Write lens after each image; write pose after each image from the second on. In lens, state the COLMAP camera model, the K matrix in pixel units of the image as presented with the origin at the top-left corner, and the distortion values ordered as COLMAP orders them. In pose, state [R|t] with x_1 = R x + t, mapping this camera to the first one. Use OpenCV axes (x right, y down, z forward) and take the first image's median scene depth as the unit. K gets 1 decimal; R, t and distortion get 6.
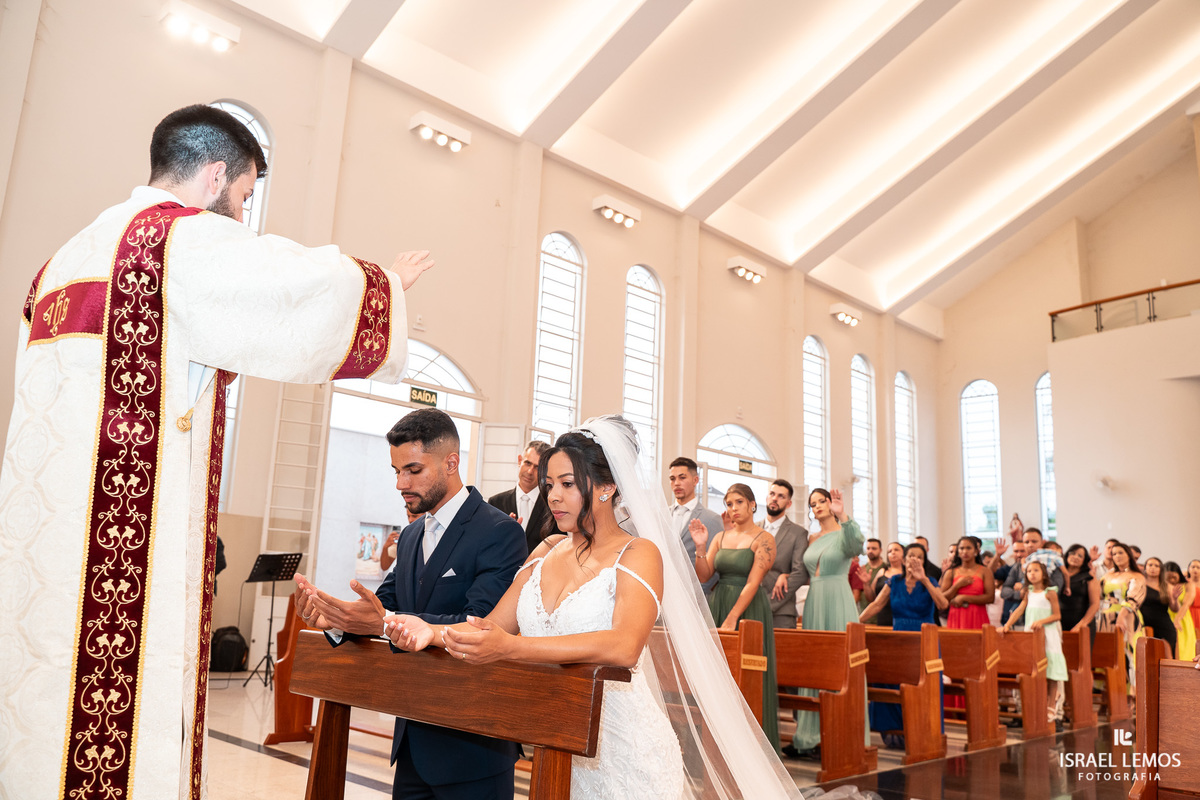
lens RADIAL K [[981.2, 0, 600.6], [0, 981.2, 401.7], [0, 0, 1]] dist [-0.099638, 0.072927]
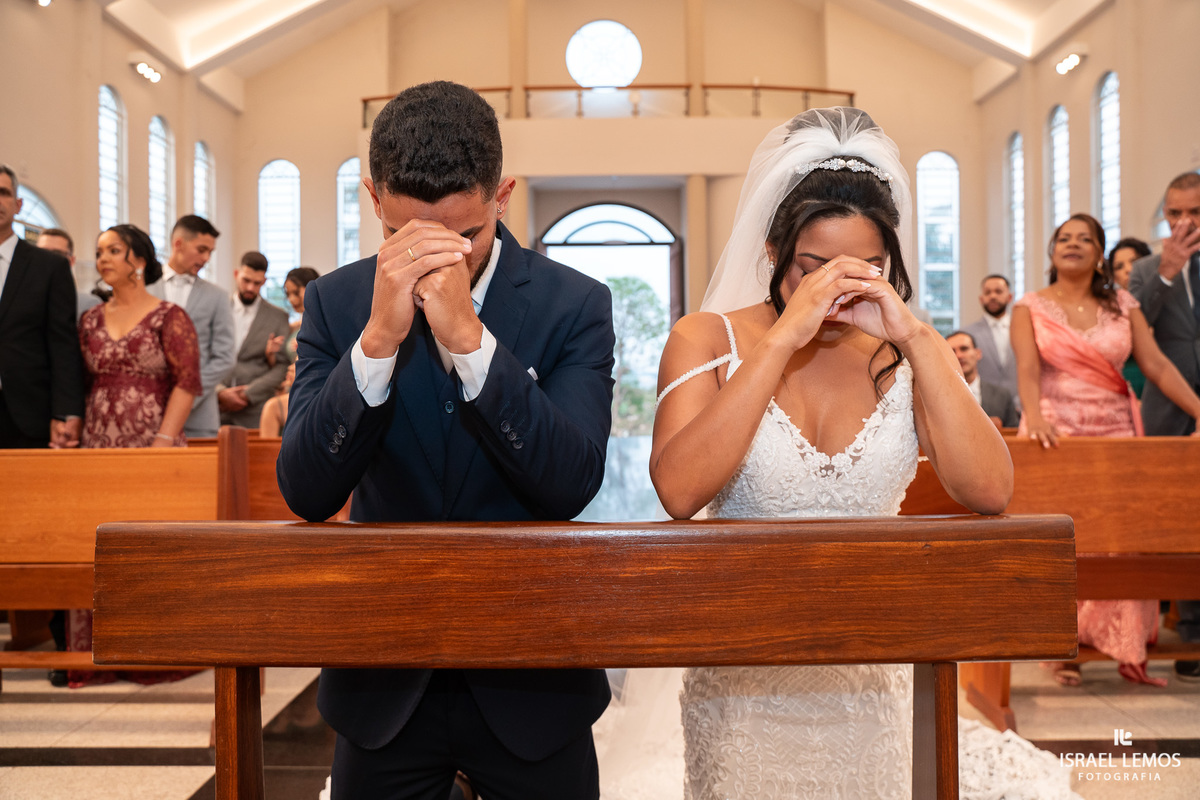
lens RADIAL K [[981.2, 0, 598.6], [0, 981.2, 409.8], [0, 0, 1]] dist [-0.099638, 0.072927]
pose [[0.726291, -0.055619, 0.685134, -0.178379], [-0.101492, 0.977120, 0.186911, 0.028684], [-0.679854, -0.205287, 0.704028, 0.211770]]
